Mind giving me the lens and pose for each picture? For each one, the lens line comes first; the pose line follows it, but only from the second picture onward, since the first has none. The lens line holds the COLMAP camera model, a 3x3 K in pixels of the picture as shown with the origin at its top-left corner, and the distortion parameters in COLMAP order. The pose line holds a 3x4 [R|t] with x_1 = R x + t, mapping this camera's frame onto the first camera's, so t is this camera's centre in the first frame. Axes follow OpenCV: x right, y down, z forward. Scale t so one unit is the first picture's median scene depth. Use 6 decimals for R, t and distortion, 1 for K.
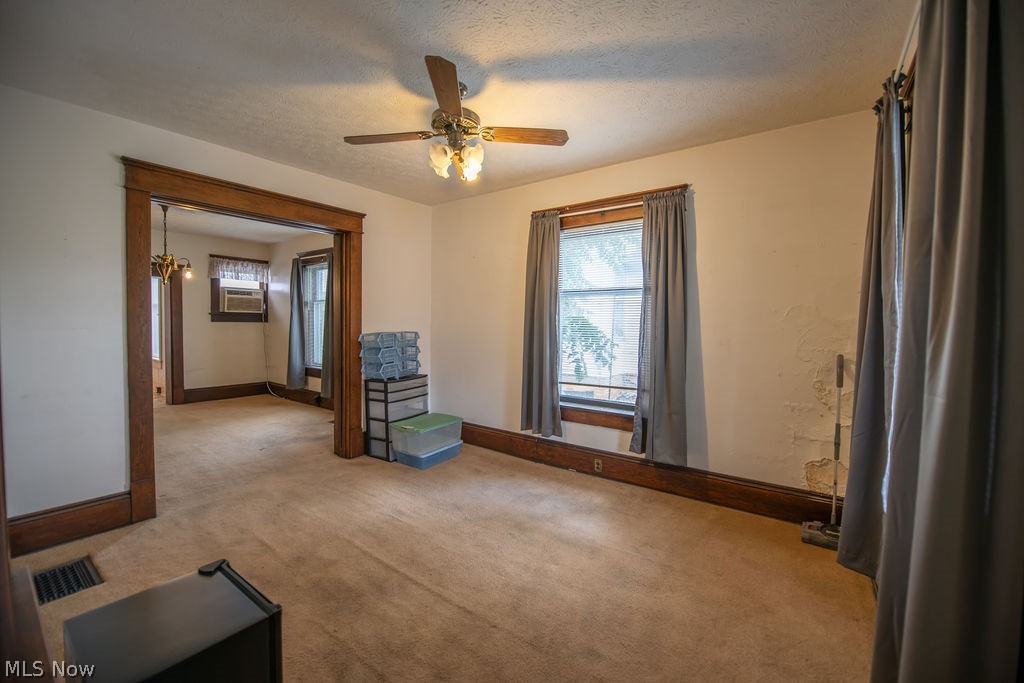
lens RADIAL K [[406.8, 0, 515.4], [0, 406.8, 336.5], [0, 0, 1]] dist [-0.012665, -0.004149]
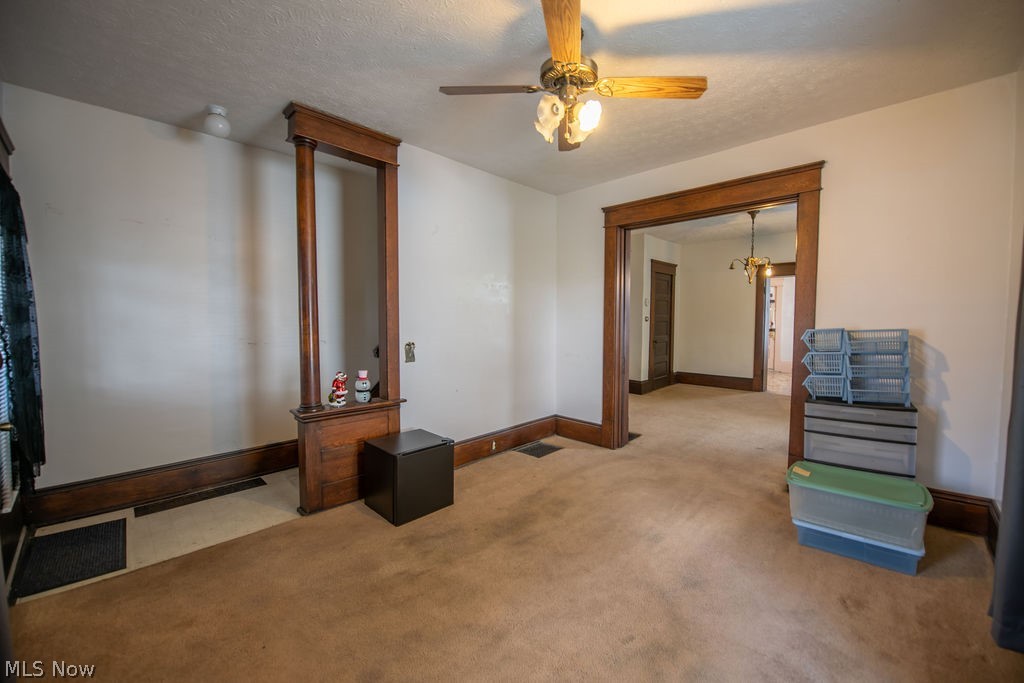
lens RADIAL K [[406.8, 0, 515.4], [0, 406.8, 336.5], [0, 0, 1]] dist [-0.012665, -0.004149]
pose [[-0.141339, 0.040688, -0.989125, 0.537998], [-0.035628, 0.998299, 0.046156, -0.012685], [0.989320, 0.041765, -0.139649, 0.758796]]
